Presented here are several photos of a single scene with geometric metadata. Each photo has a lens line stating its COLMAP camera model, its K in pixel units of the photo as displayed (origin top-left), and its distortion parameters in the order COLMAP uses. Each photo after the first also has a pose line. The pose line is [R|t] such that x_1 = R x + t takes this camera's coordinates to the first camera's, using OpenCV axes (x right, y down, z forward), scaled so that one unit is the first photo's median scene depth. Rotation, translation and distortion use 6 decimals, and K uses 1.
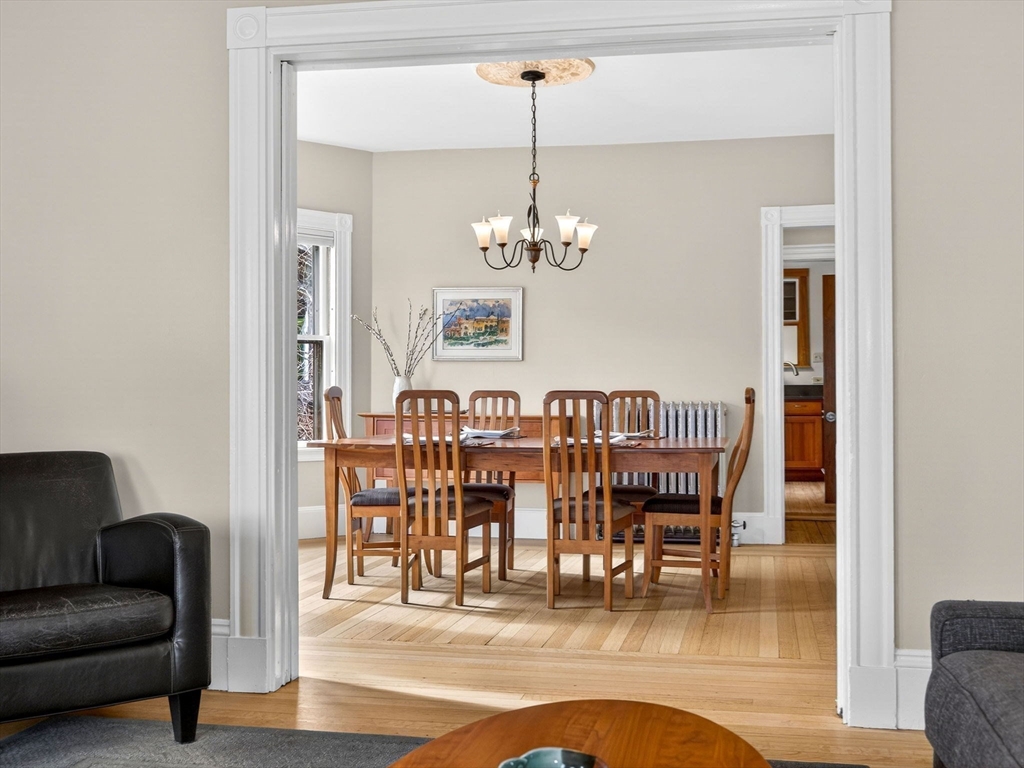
lens RADIAL K [[1200.8, 0, 513.4], [0, 1200.8, 385.4], [0, 0, 1]] dist [-0.049271, 0.000000]
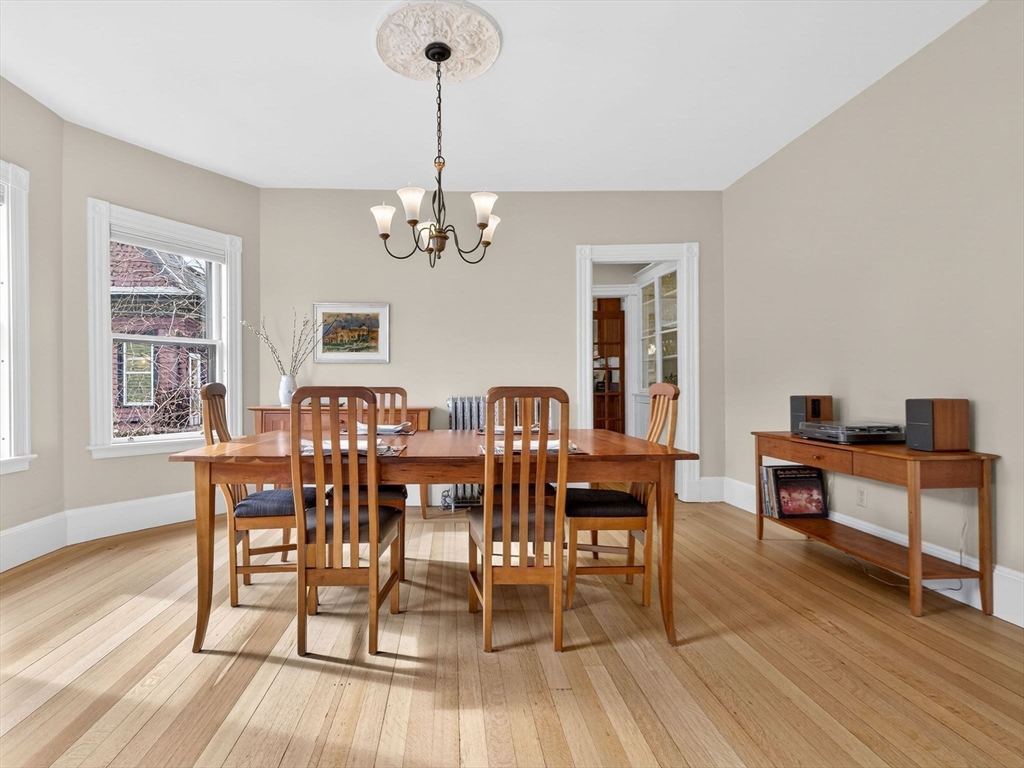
lens RADIAL K [[552.5, 0, 457.5], [0, 552.5, 385.5], [0, 0, 1]] dist [0.003879, -0.001798]
pose [[0.975387, -0.002378, 0.220489, -0.065398], [0.002575, 0.999996, -0.000609, 0.003953], [-0.220487, 0.001161, 0.975389, 0.571882]]
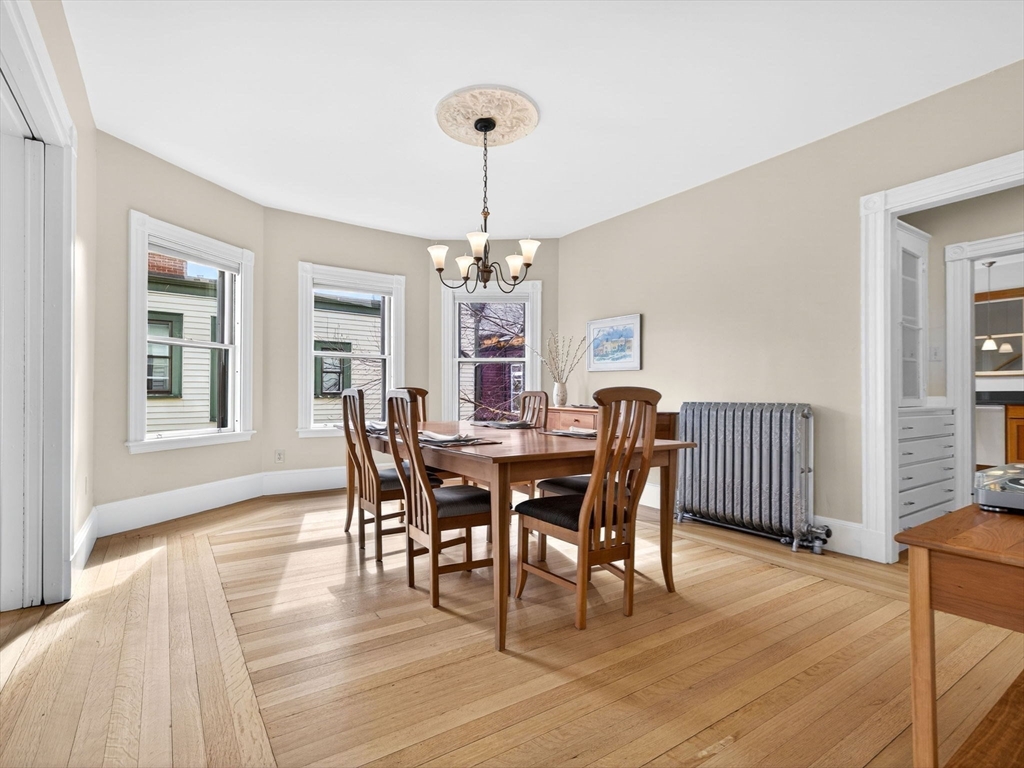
lens RADIAL K [[486.8, 0, 461.9], [0, 486.8, 388.9], [0, 0, 1]] dist [0.002212, -0.000523]
pose [[0.675505, -0.002043, -0.737352, 0.356545], [-0.004027, 0.999971, -0.006461, 0.006296], [0.737344, 0.007334, 0.675478, 0.658020]]
